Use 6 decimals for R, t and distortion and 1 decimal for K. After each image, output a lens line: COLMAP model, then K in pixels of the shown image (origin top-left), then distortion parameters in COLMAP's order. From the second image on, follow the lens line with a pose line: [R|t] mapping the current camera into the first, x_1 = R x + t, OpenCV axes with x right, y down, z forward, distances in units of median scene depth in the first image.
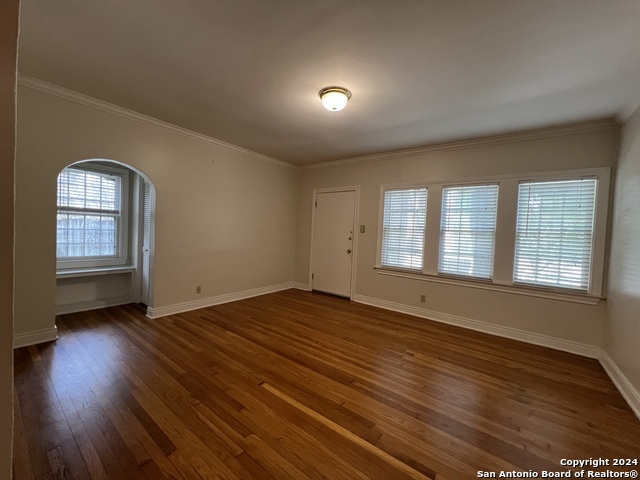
lens RADIAL K [[256.3, 0, 318.8], [0, 256.3, 238.7], [0, 0, 1]] dist [-0.003666, 0.000375]
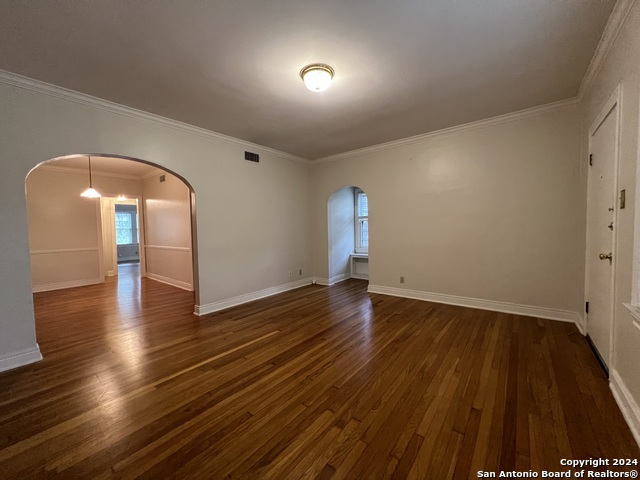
lens RADIAL K [[256.3, 0, 318.8], [0, 256.3, 238.7], [0, 0, 1]] dist [-0.003666, 0.000375]
pose [[-0.025738, -0.005539, -0.999653, 0.846198], [-0.009015, 0.999945, -0.005308, 0.040649], [0.999628, 0.008875, -0.025787, 0.878342]]
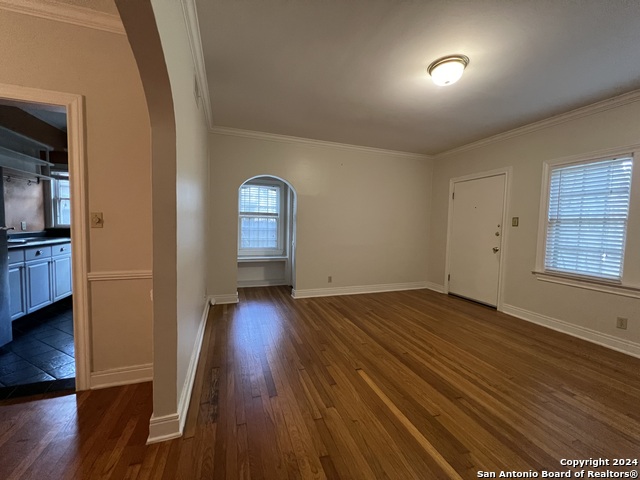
lens RADIAL K [[256.3, 0, 318.8], [0, 256.3, 238.7], [0, 0, 1]] dist [-0.003666, 0.000375]
pose [[0.836241, 0.003796, -0.548348, 0.149132], [-0.002068, 0.999991, 0.003768, 0.019238], [0.548358, -0.002017, 0.836242, 0.025859]]
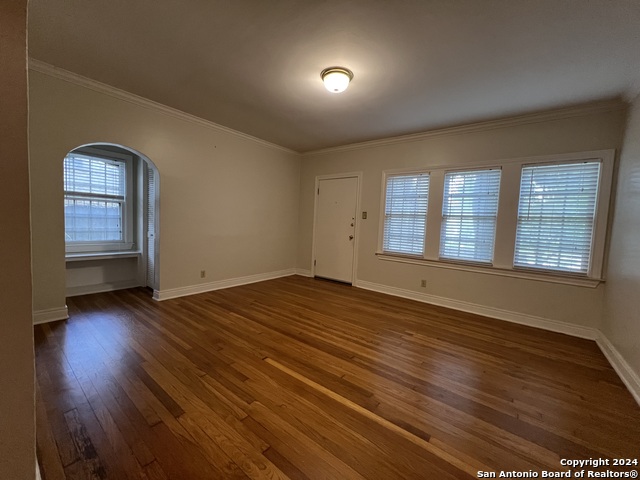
lens RADIAL K [[256.3, 0, 318.8], [0, 256.3, 238.7], [0, 0, 1]] dist [-0.003666, 0.000375]
pose [[0.999936, 0.001131, -0.011278, 0.004564], [-0.000753, 0.999439, 0.033478, 0.031962], [0.011309, -0.033468, 0.999376, -0.013608]]
